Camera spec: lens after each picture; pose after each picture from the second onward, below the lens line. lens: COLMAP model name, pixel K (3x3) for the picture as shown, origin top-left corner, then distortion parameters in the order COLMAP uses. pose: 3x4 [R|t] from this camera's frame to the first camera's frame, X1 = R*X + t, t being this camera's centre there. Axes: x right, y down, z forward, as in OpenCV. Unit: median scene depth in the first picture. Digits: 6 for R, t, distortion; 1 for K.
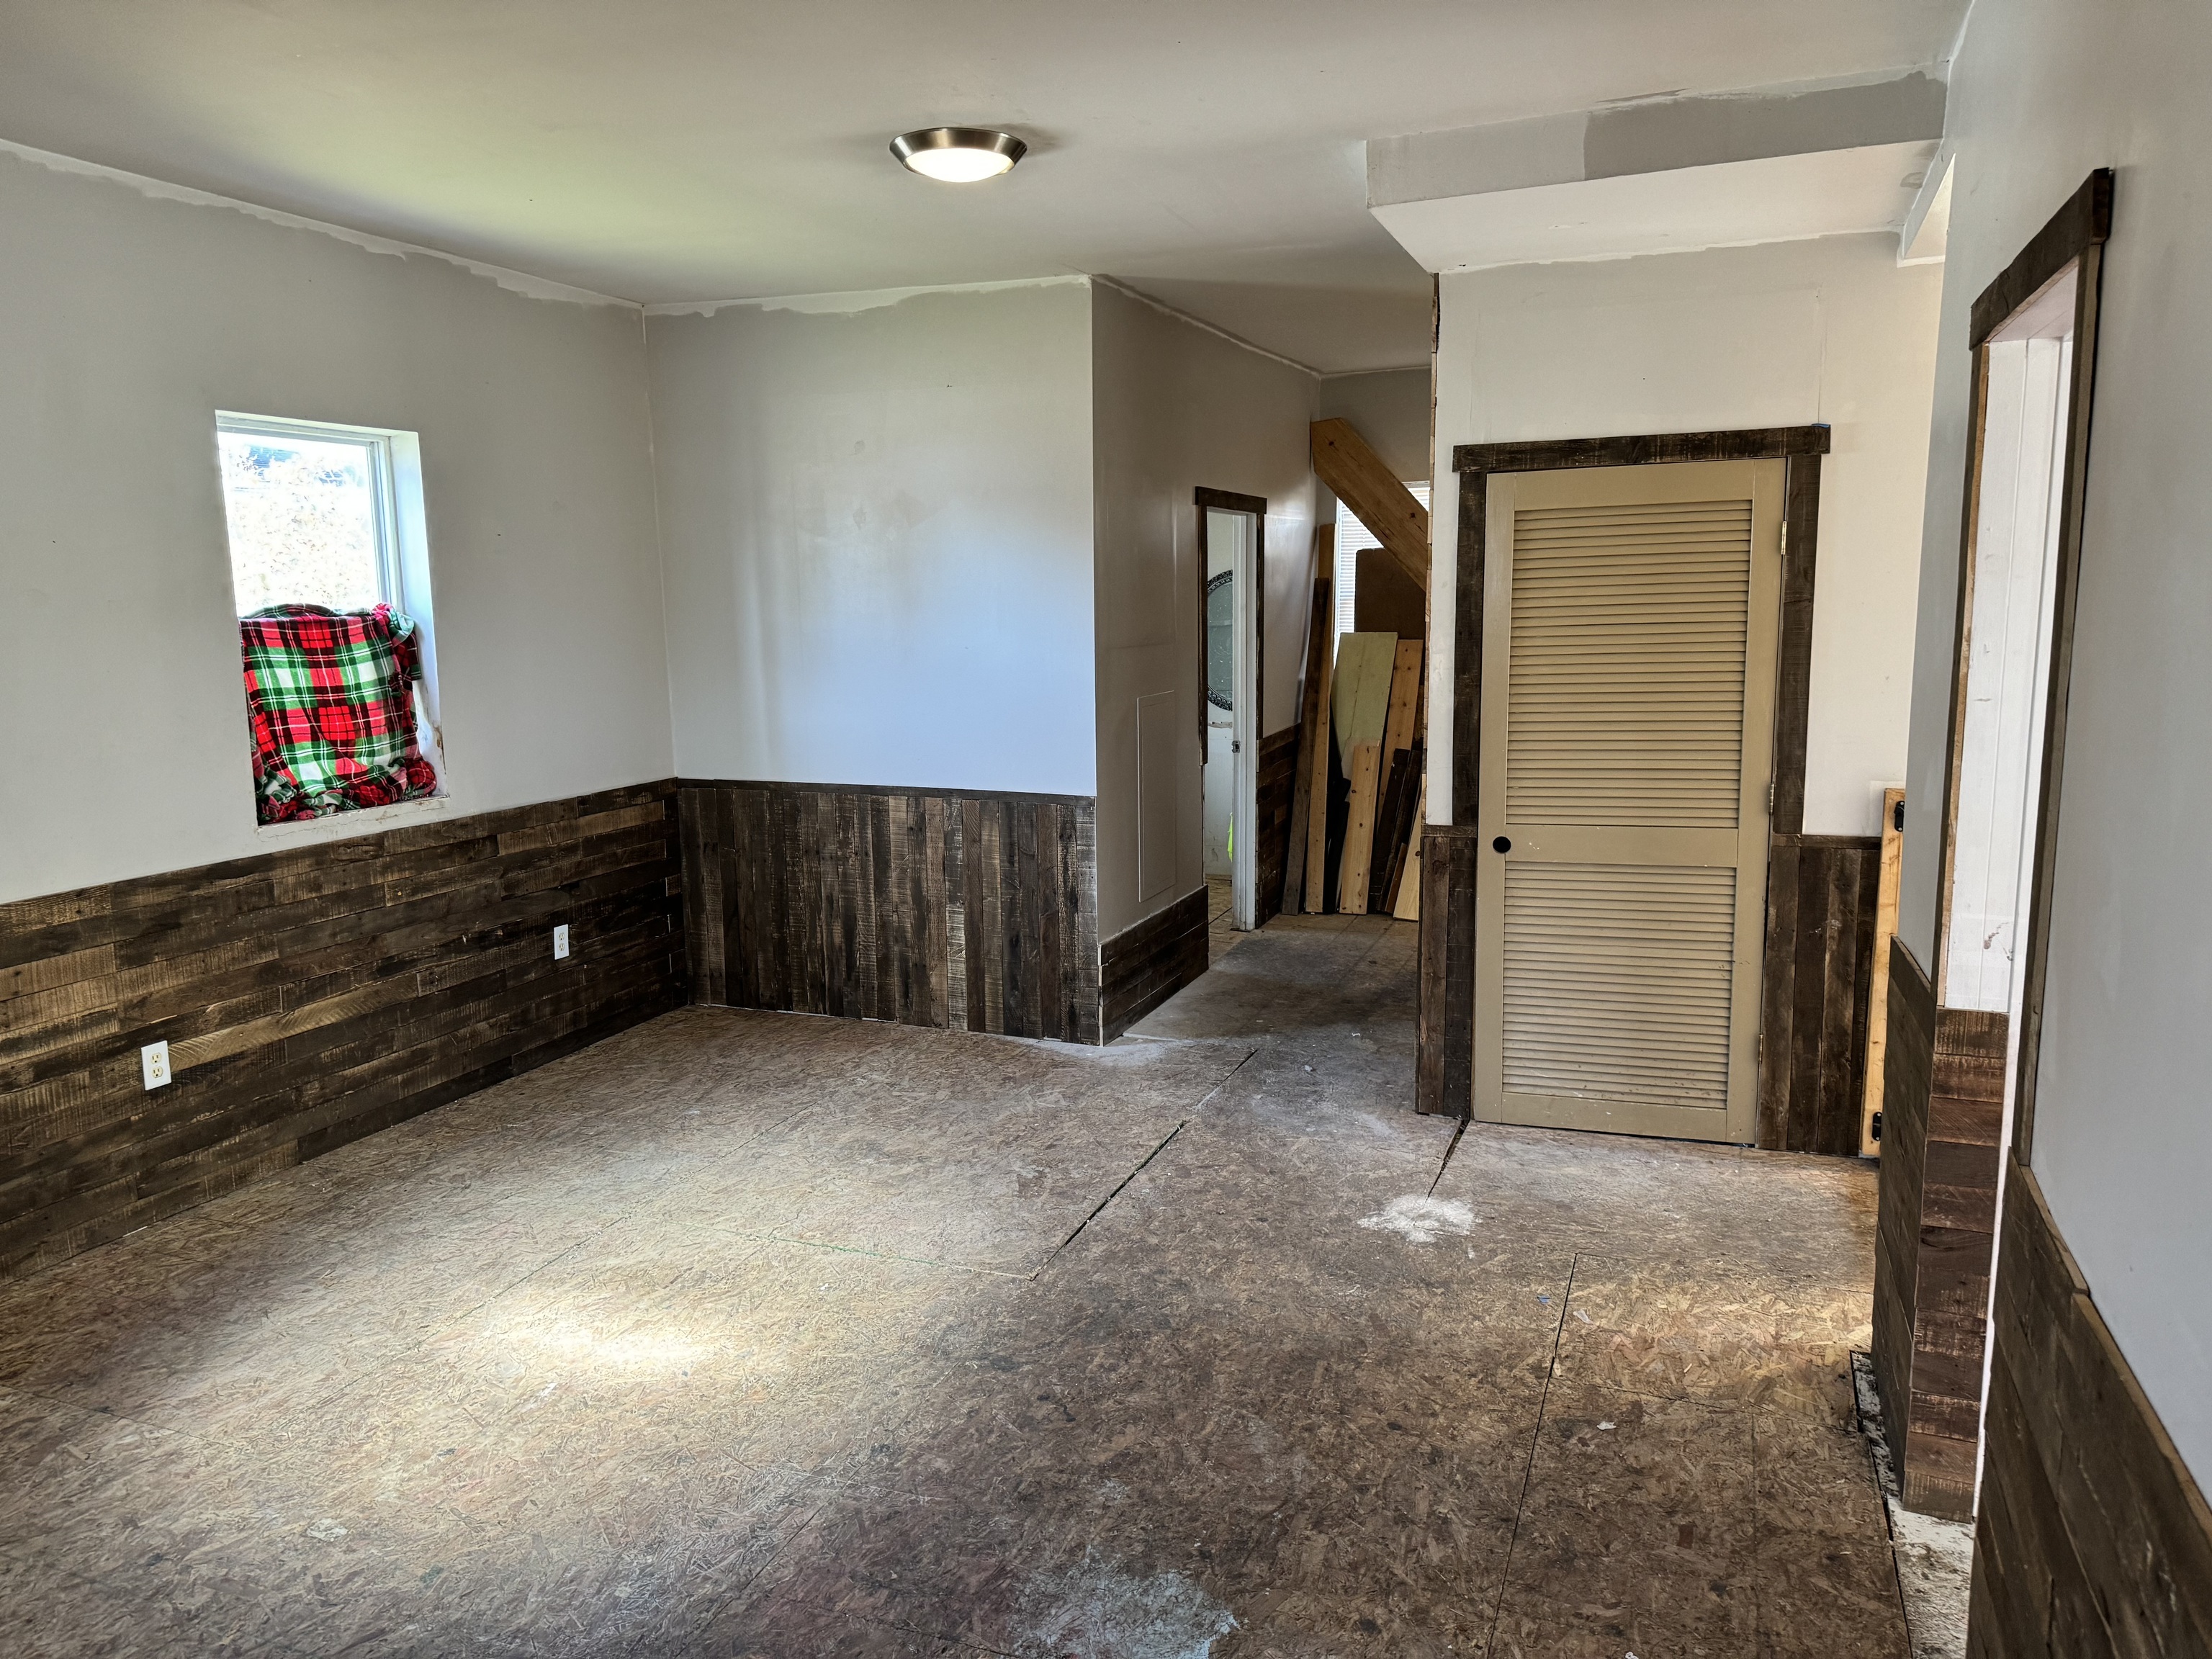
lens RADIAL K [[1533.0, 0, 1098.2], [0, 1533.0, 841.0], [0, 0, 1]] dist [0.082048, -0.099994]
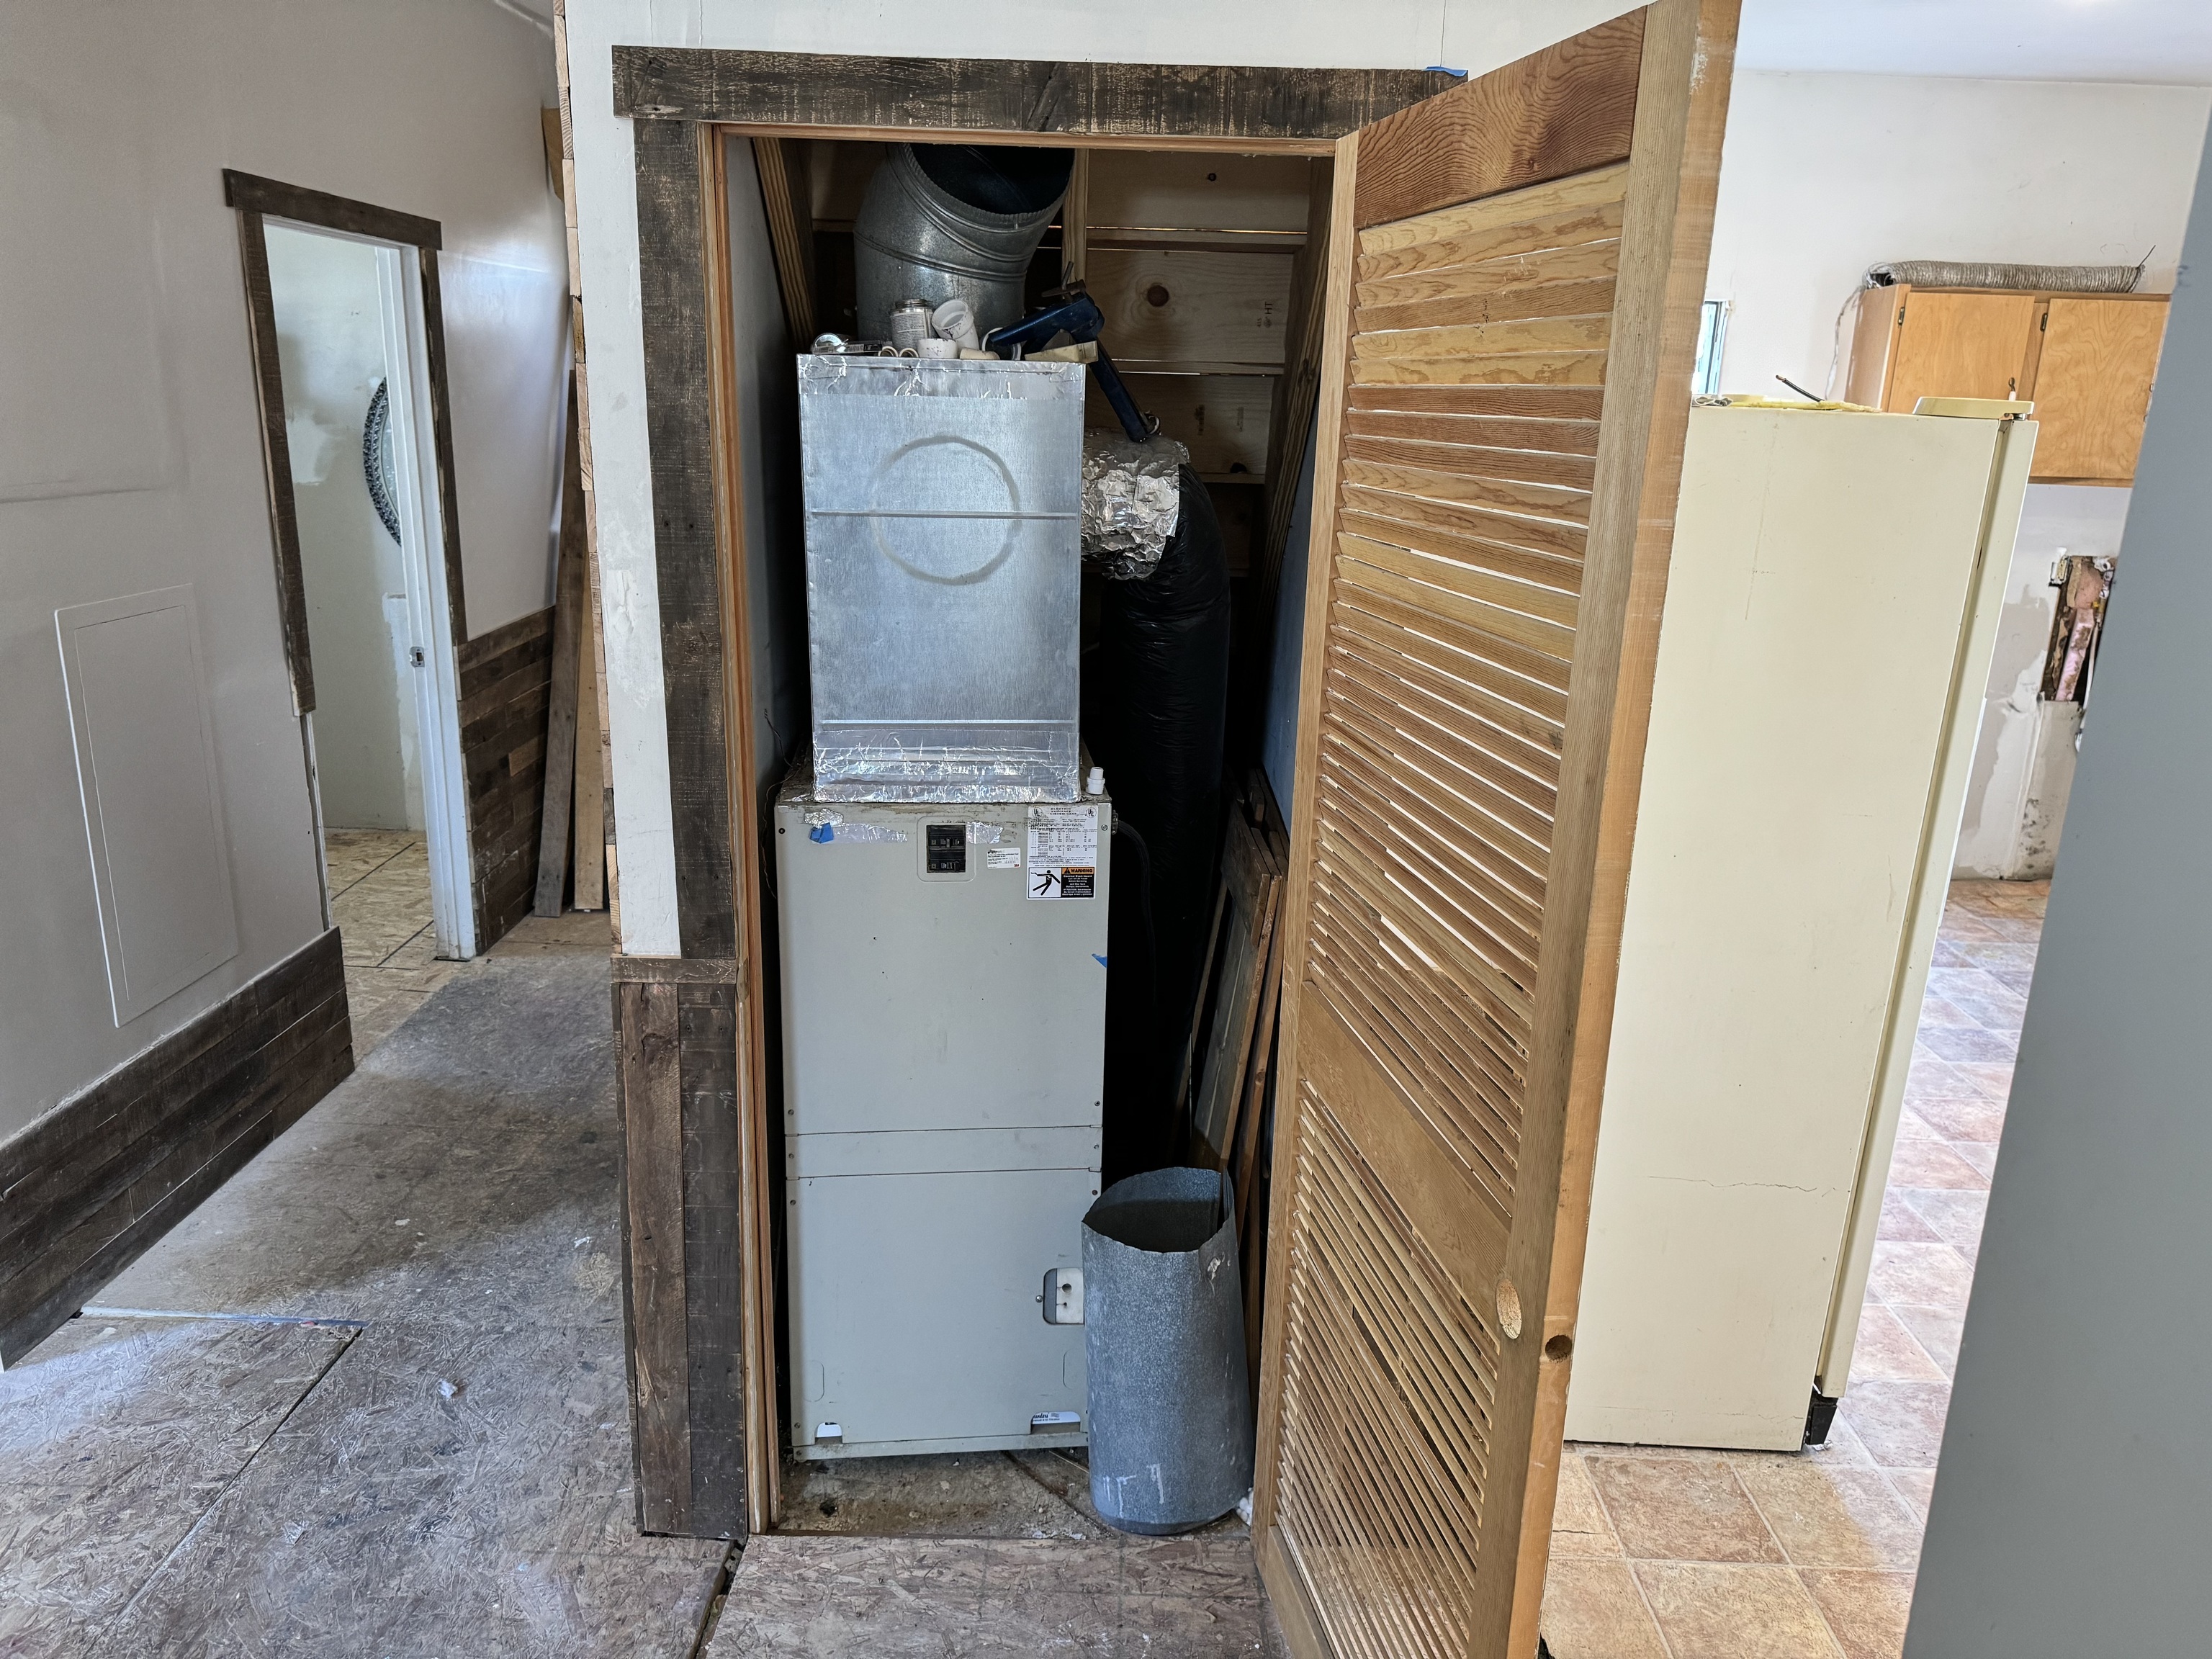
lens RADIAL K [[1533.0, 0, 1098.0], [0, 1533.0, 839.9], [0, 0, 1]] dist [0.082048, -0.099994]
pose [[0.933235, -0.055109, 0.355016, 0.181643], [0.012579, 0.992572, 0.121010, -0.094736], [-0.359047, -0.108465, 0.926995, 0.531656]]
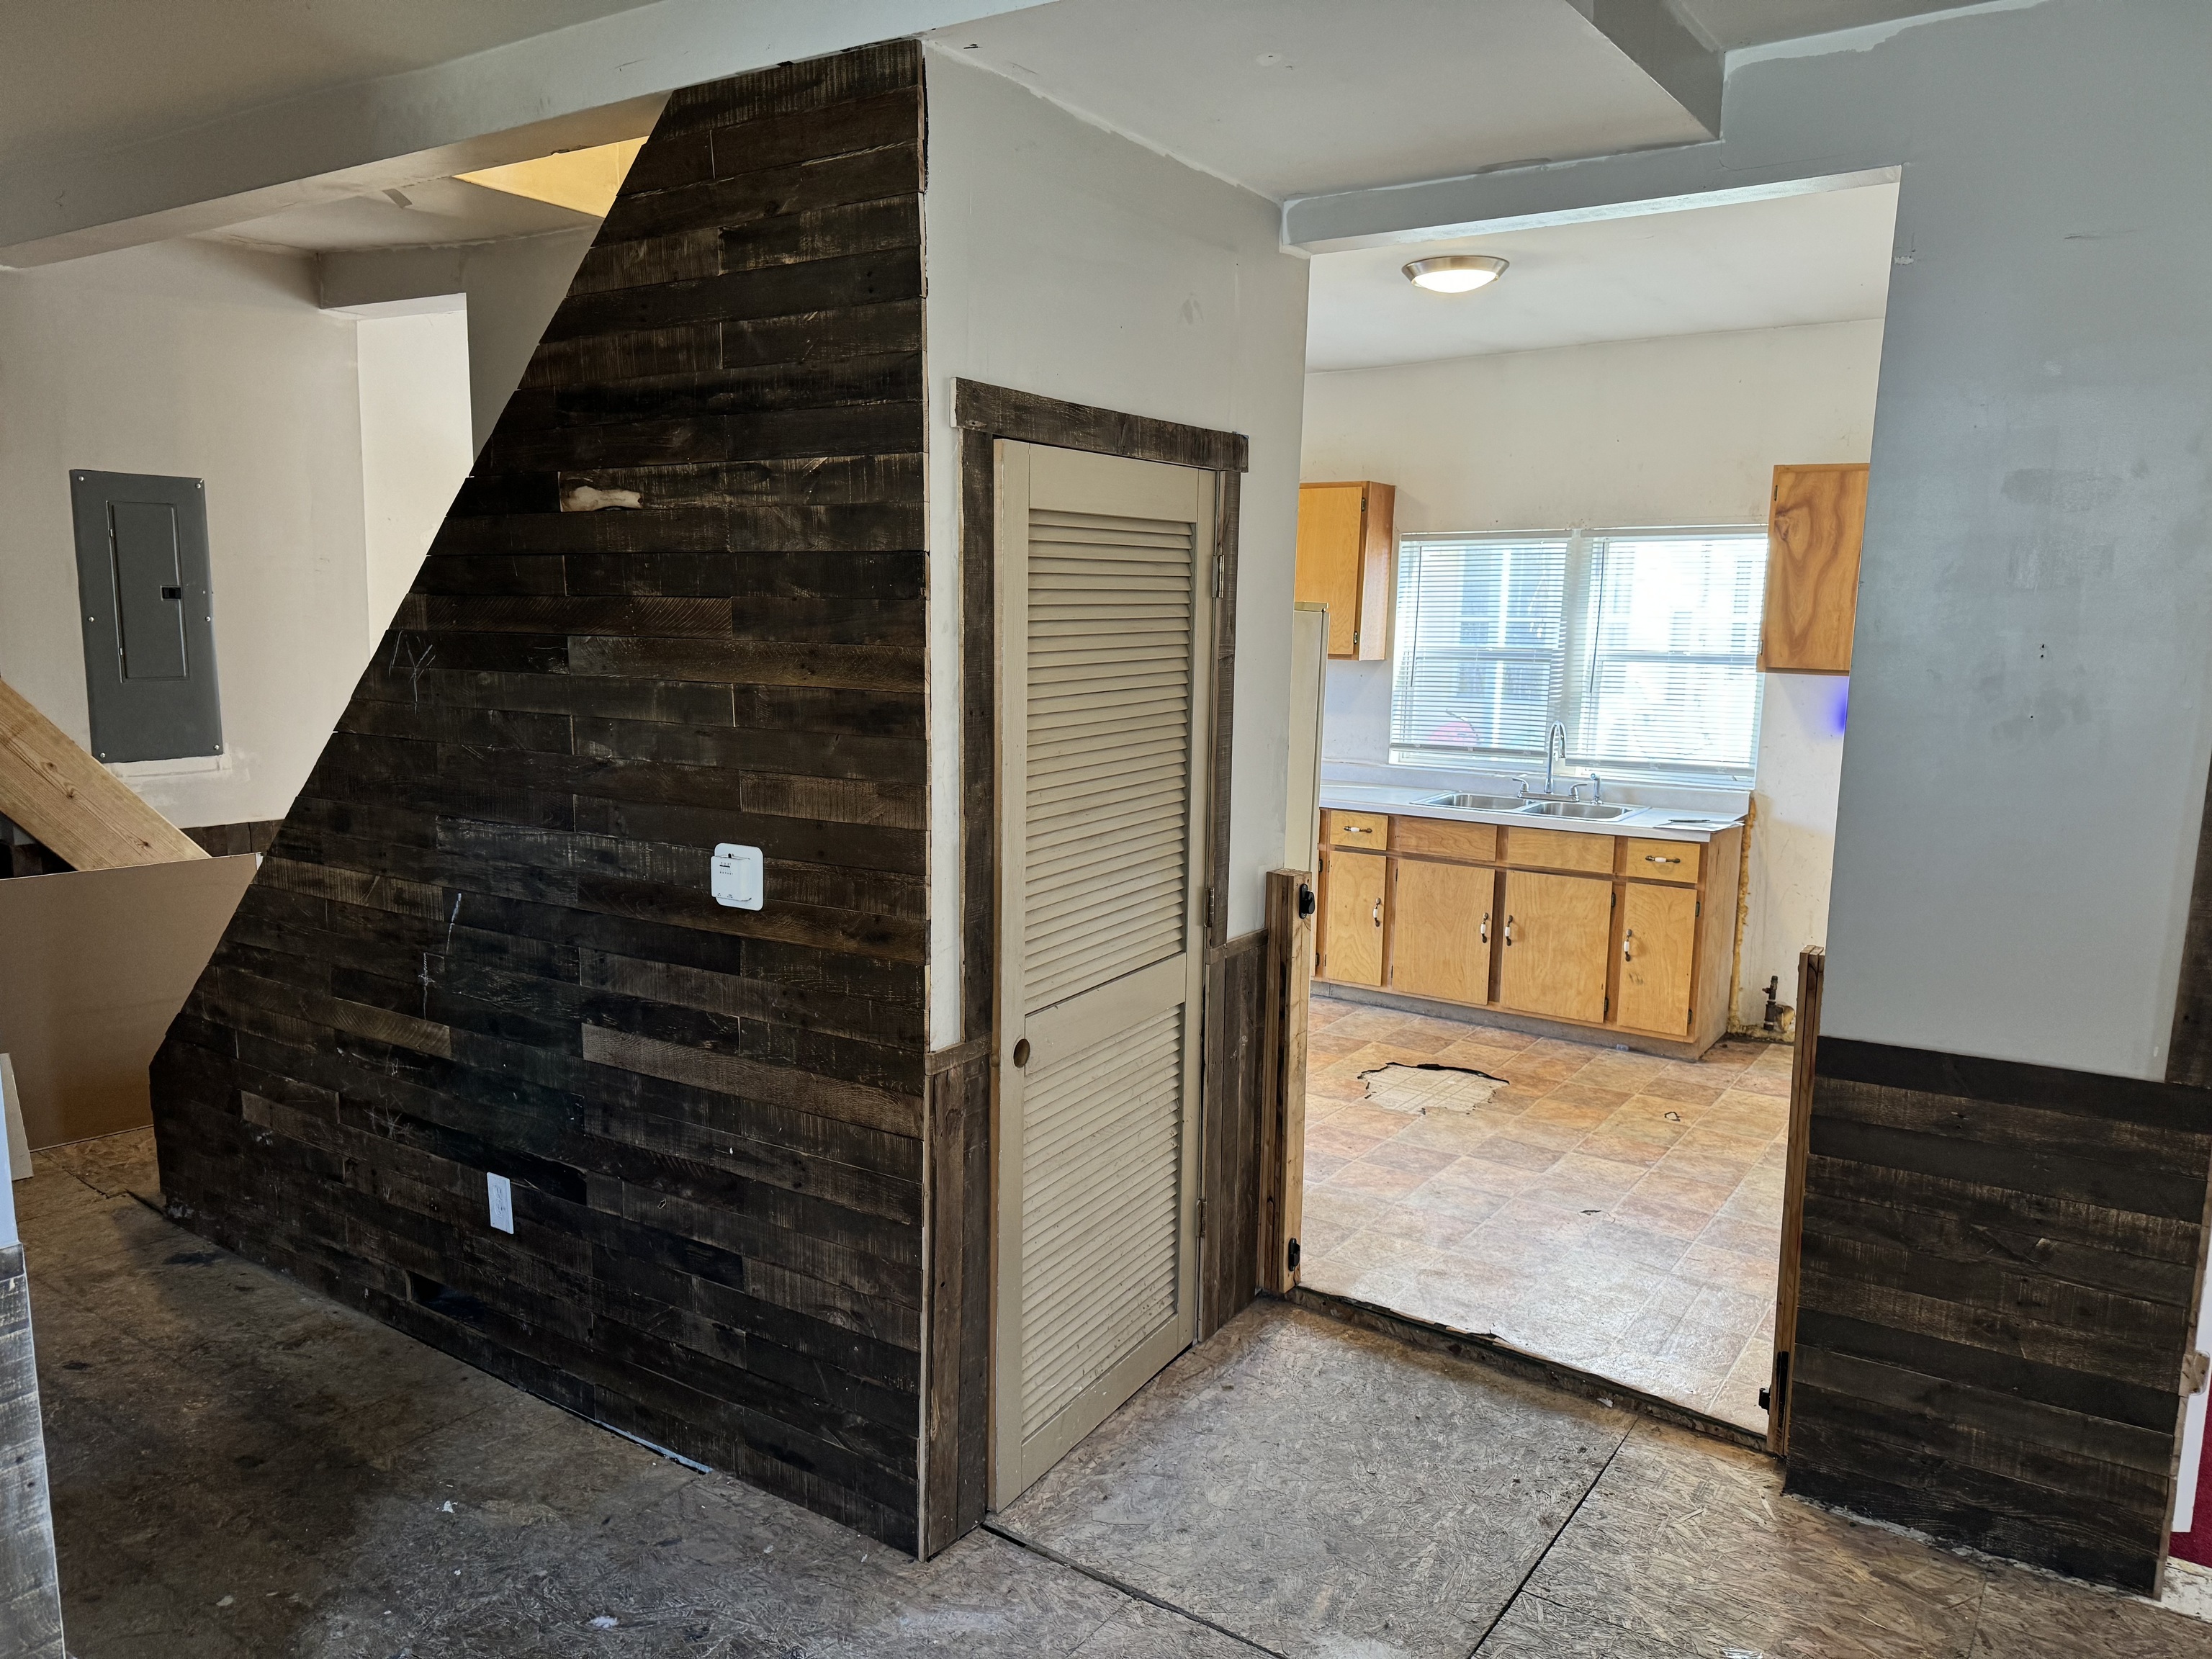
lens RADIAL K [[1533.0, 0, 1101.4], [0, 1533.0, 842.8], [0, 0, 1]] dist [0.082048, -0.099994]
pose [[0.219919, -0.131357, 0.966634, -0.296118], [0.133752, 0.985595, 0.103504, -0.133154], [-0.966305, 0.106526, 0.234320, 0.787961]]
